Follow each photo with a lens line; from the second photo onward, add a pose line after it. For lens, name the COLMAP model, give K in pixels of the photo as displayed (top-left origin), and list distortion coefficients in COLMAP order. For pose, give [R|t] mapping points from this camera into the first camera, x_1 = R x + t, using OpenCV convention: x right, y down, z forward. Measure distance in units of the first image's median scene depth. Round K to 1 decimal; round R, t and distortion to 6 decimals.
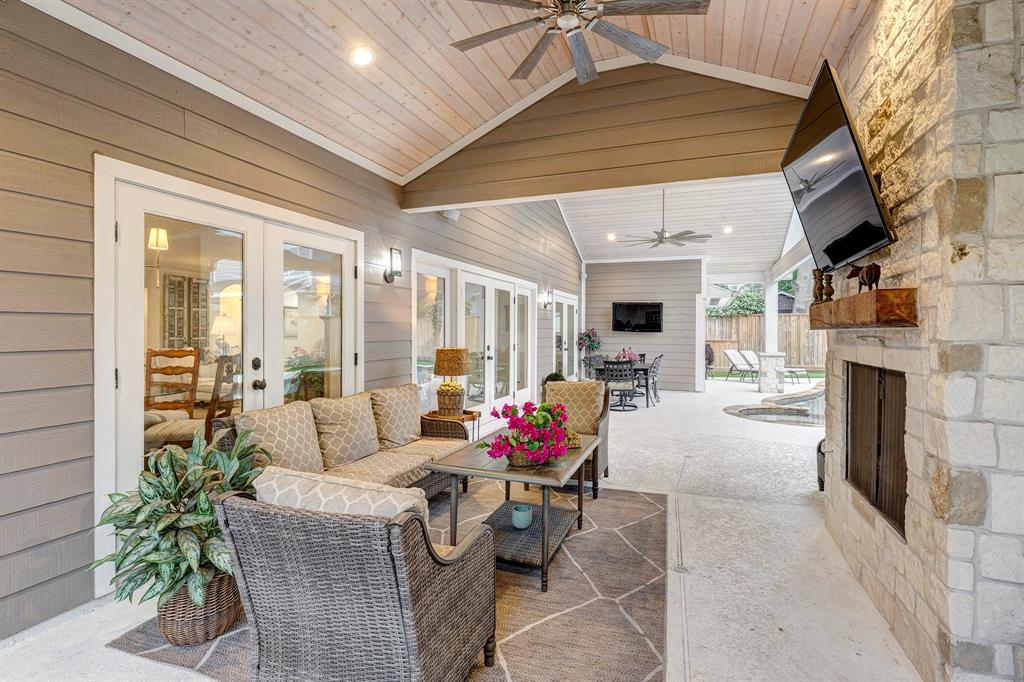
lens RADIAL K [[483.2, 0, 511.0], [0, 483.2, 330.6], [0, 0, 1]] dist [0.010078, 0.000116]
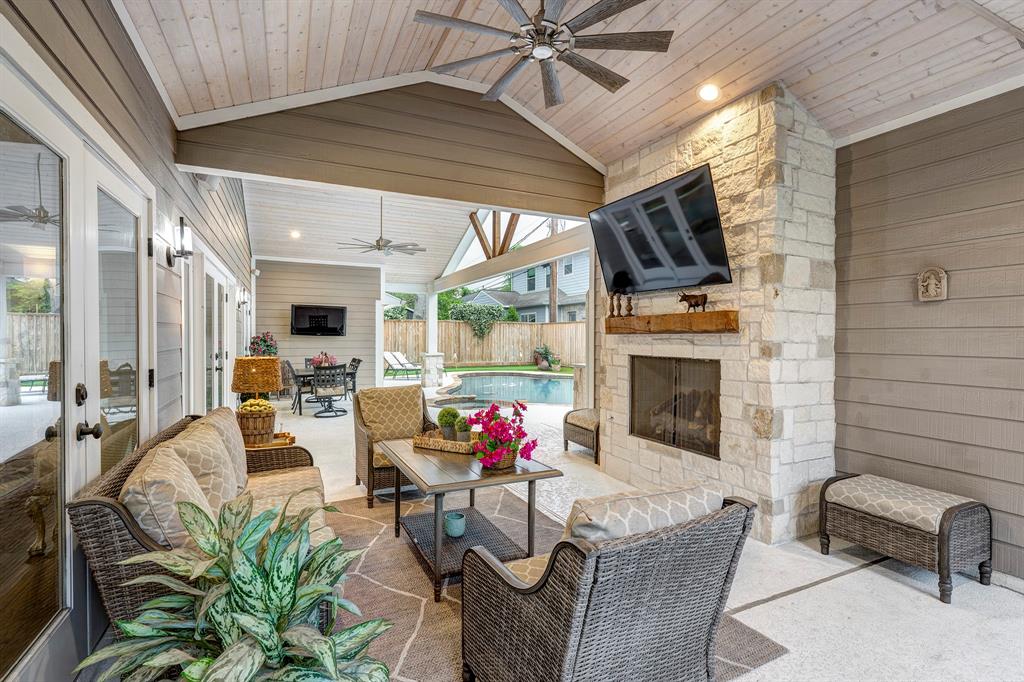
lens RADIAL K [[483.2, 0, 499.9], [0, 483.2, 337.0], [0, 0, 1]] dist [0.010078, 0.000116]
pose [[0.694618, -0.003728, 0.719369, -0.198558], [-0.000273, 0.999985, 0.005445, -0.000532], [-0.719379, -0.003978, 0.694606, 0.081109]]
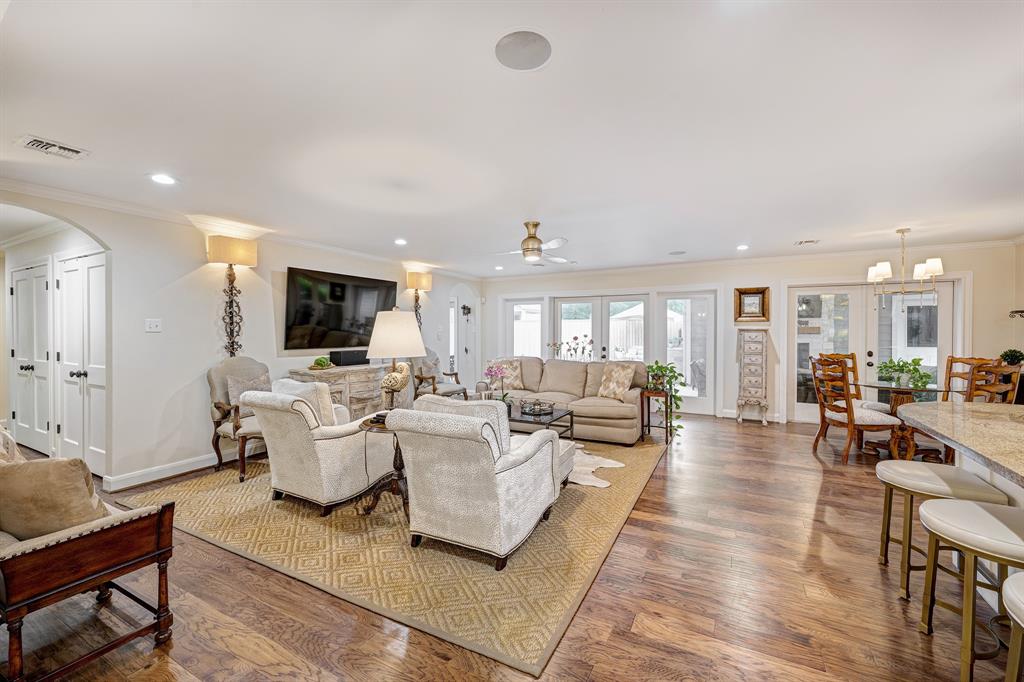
lens RADIAL K [[410.9, 0, 520.3], [0, 410.9, 333.4], [0, 0, 1]] dist [0.003248, 0.000251]
pose [[0.099740, -0.012130, 0.994940, -0.788584], [0.000451, 0.999926, 0.012145, -0.014191], [-0.995013, -0.000762, 0.099738, 0.745105]]
